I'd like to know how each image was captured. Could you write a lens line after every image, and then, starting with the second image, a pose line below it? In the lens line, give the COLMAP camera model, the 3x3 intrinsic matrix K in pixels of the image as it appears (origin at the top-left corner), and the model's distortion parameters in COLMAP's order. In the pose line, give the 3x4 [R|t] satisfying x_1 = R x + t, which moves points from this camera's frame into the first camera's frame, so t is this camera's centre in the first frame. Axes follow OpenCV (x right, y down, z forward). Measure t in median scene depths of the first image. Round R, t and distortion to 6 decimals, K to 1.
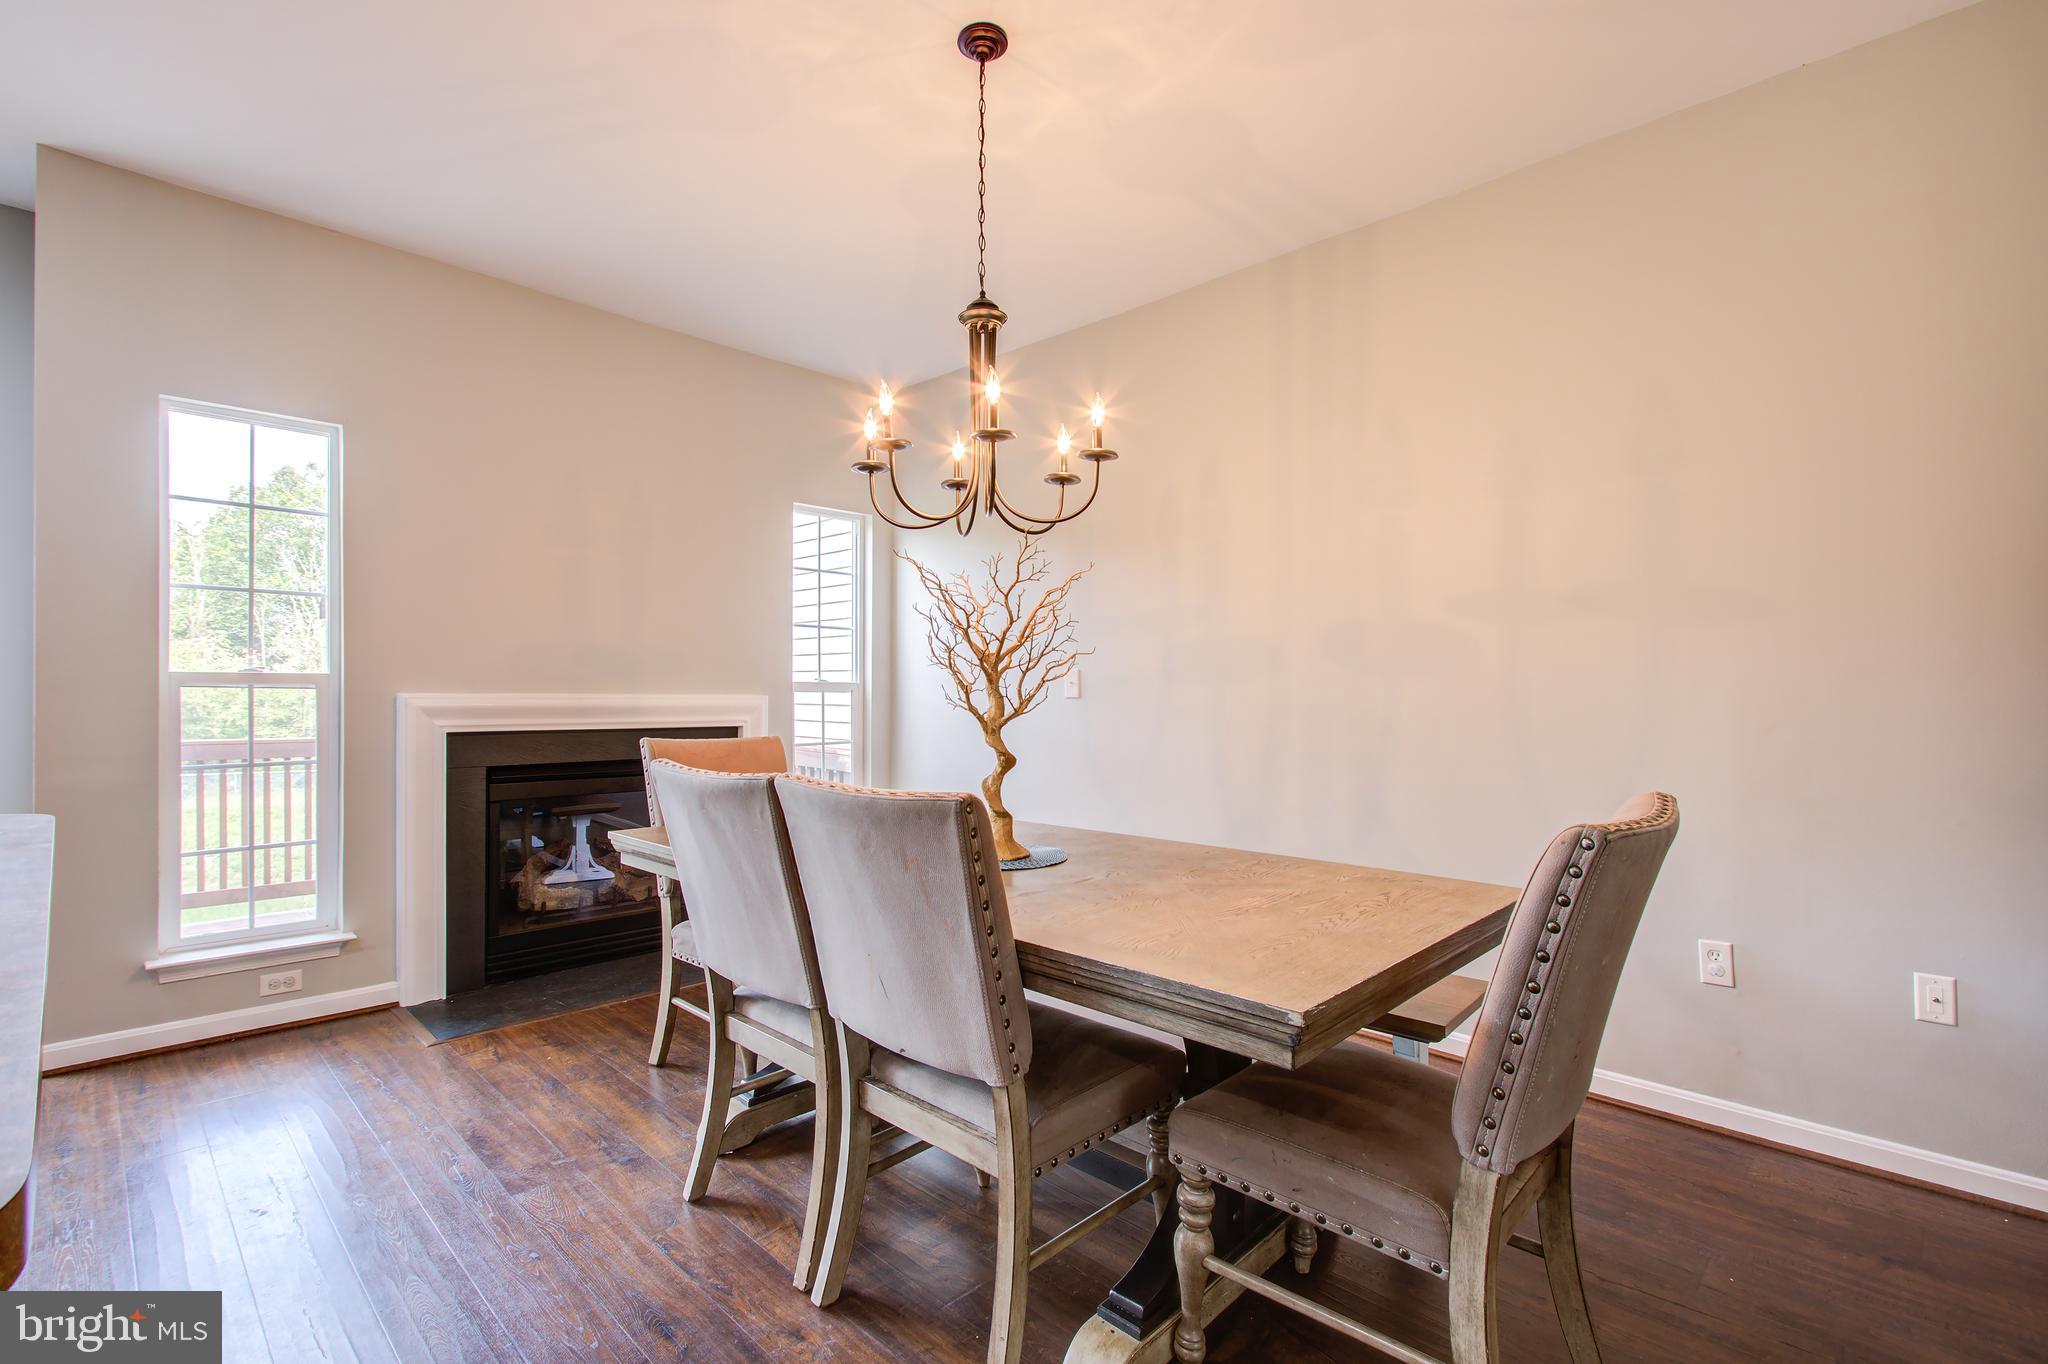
lens RADIAL K [[936.2, 0, 996.3], [0, 936.2, 692.6], [0, 0, 1]] dist [0.001850, 0.004399]
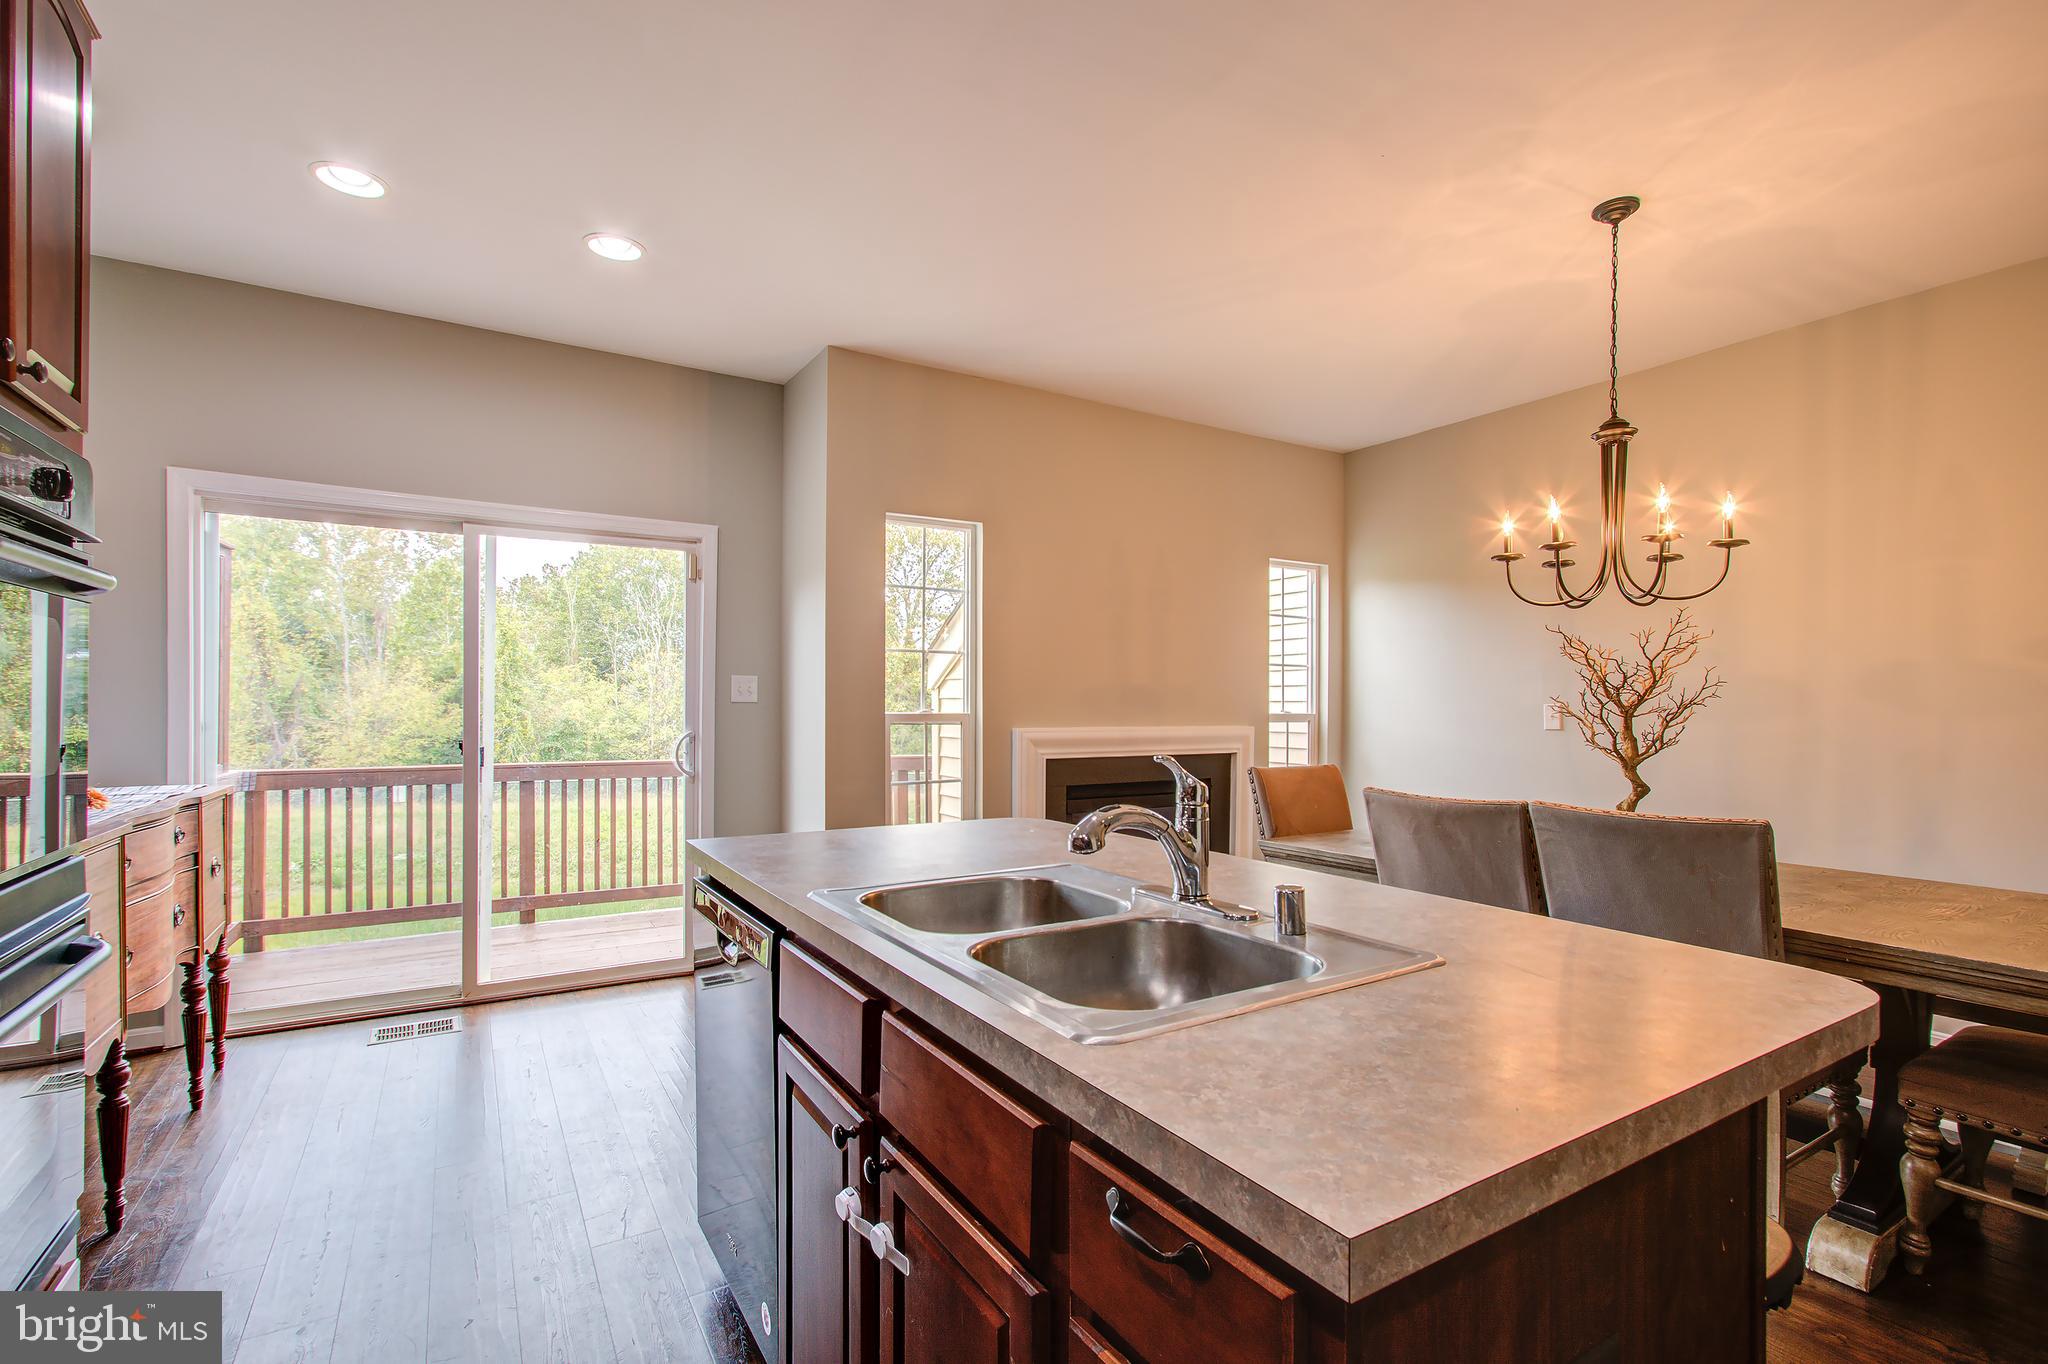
lens RADIAL K [[936.2, 0, 1037.4], [0, 936.2, 715.7], [0, 0, 1]] dist [0.001850, 0.004399]
pose [[0.974120, -0.001190, -0.226030, -0.349787], [0.003250, 0.999957, 0.008741, -0.030006], [0.226010, -0.009249, 0.974081, -0.280081]]
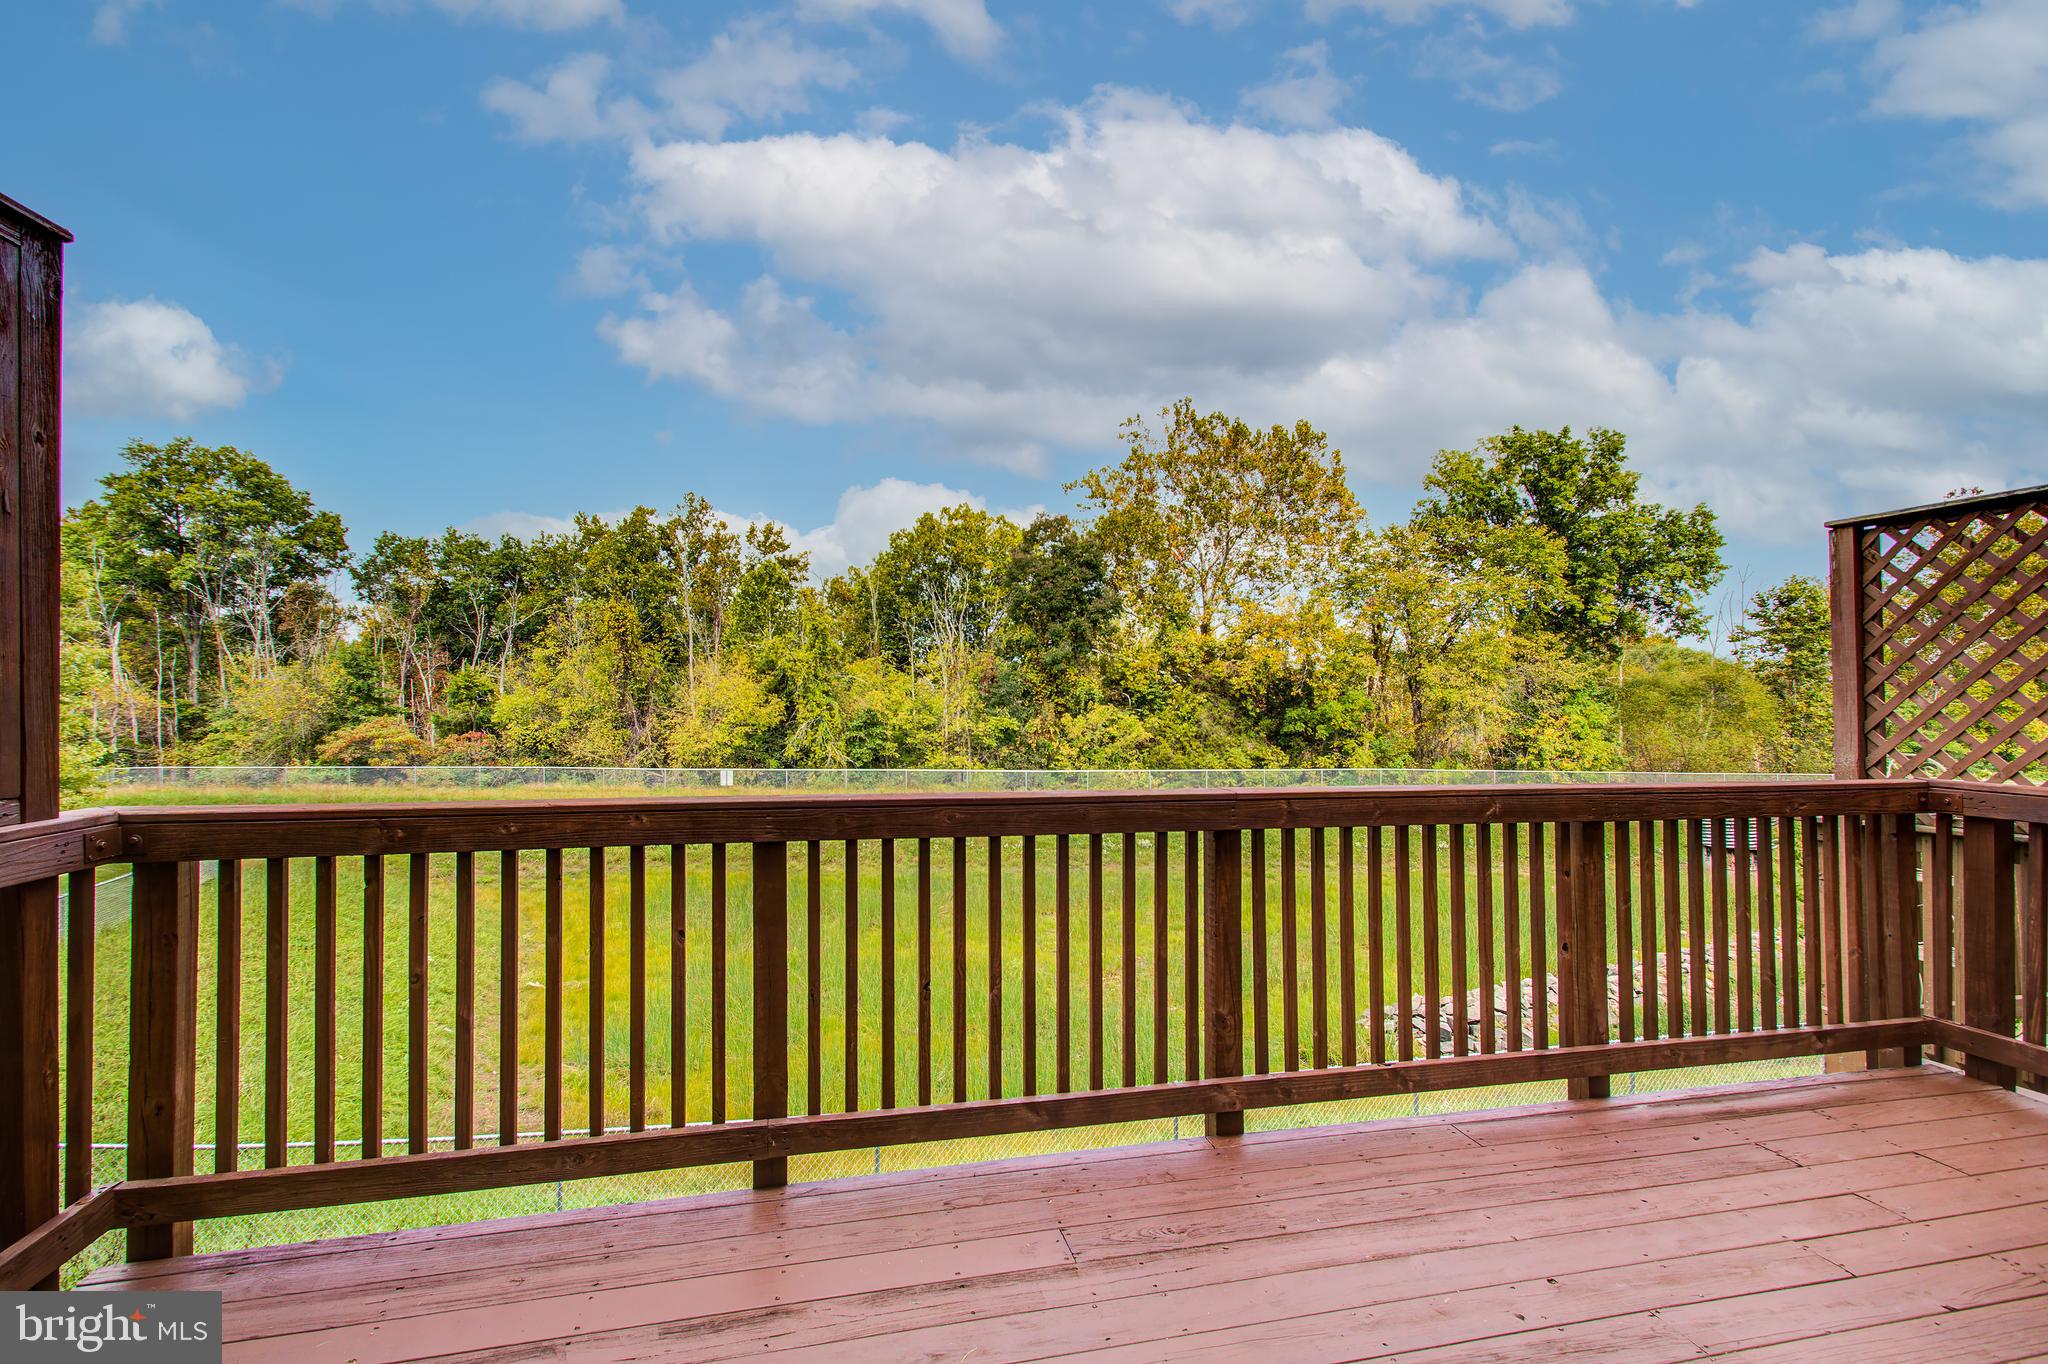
lens RADIAL K [[936.2, 0, 1031.1], [0, 936.2, 706.7], [0, 0, 1]] dist [0.001850, 0.004399]
pose [[0.866685, 0.003780, -0.498841, -1.276965], [-0.001089, 0.999983, 0.005686, 0.000911], [0.498855, -0.004385, 0.866675, 0.832732]]
